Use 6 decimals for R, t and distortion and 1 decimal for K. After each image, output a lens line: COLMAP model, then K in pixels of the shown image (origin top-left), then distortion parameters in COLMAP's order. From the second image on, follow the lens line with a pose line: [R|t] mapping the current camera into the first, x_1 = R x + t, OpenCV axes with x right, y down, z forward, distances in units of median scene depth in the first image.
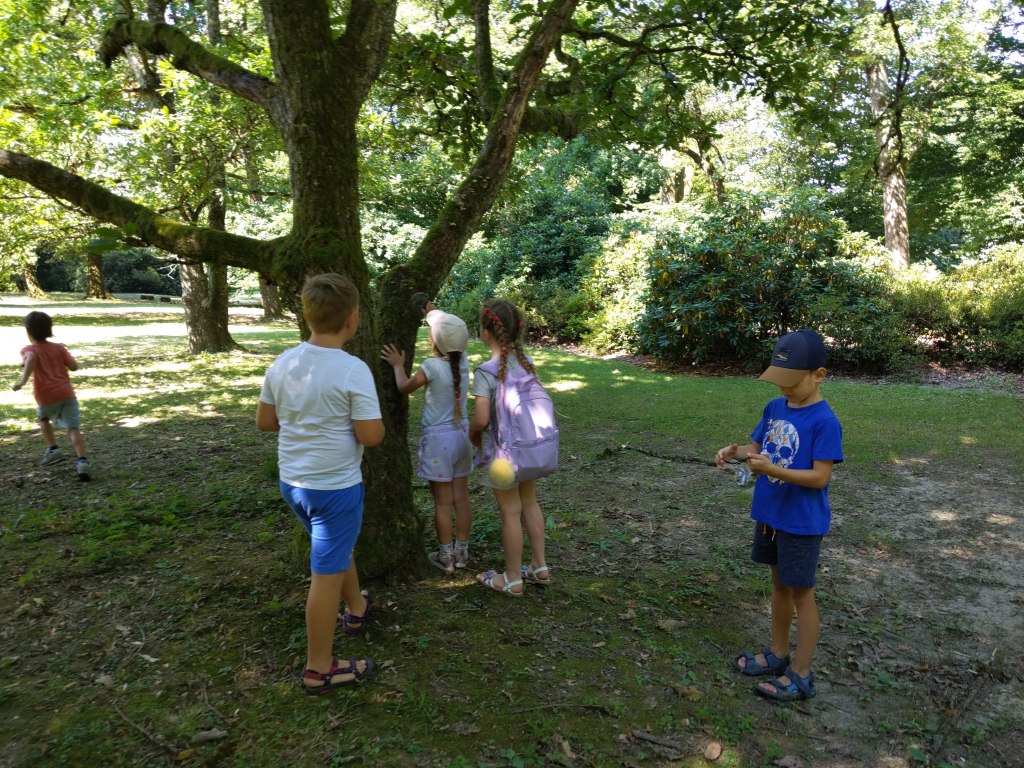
lens RADIAL K [[797.6, 0, 513.2], [0, 797.6, 381.1], [0, 0, 1]] dist [0.002650, -0.032106]
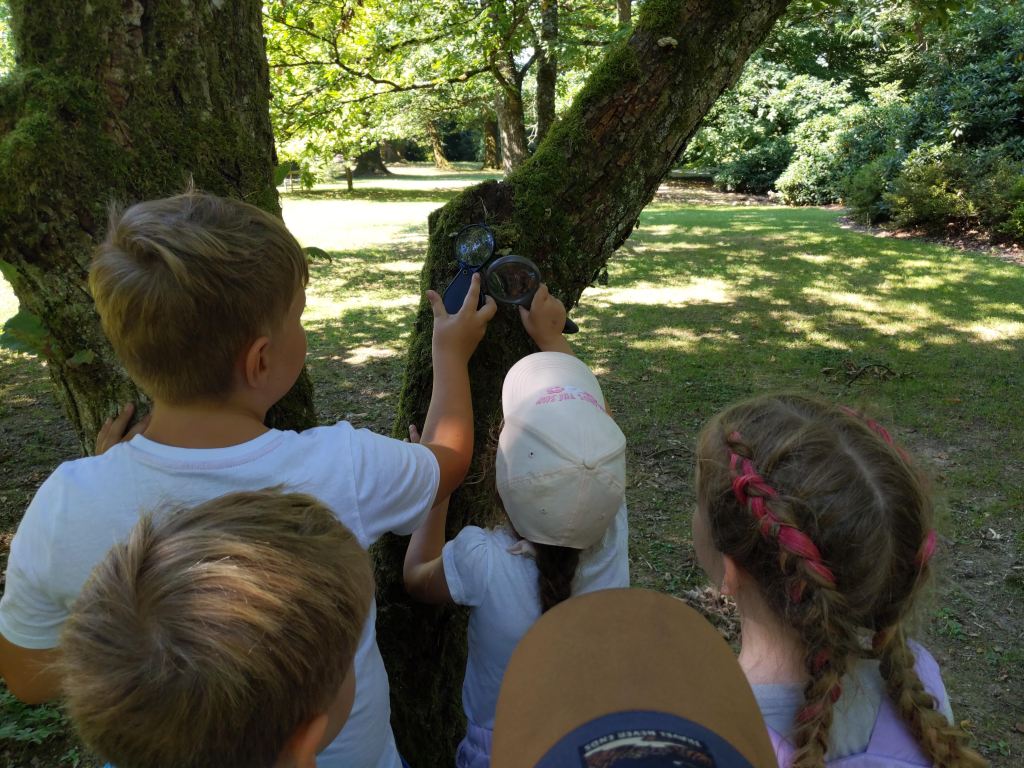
lens RADIAL K [[797.6, 0, 513.7], [0, 797.6, 393.6], [0, 0, 1]] dist [0.002650, -0.032106]
pose [[0.889428, 0.115711, -0.442186, 0.006270], [-0.035791, 0.982087, 0.185000, -0.027836], [0.455671, -0.148718, 0.877637, 0.162475]]
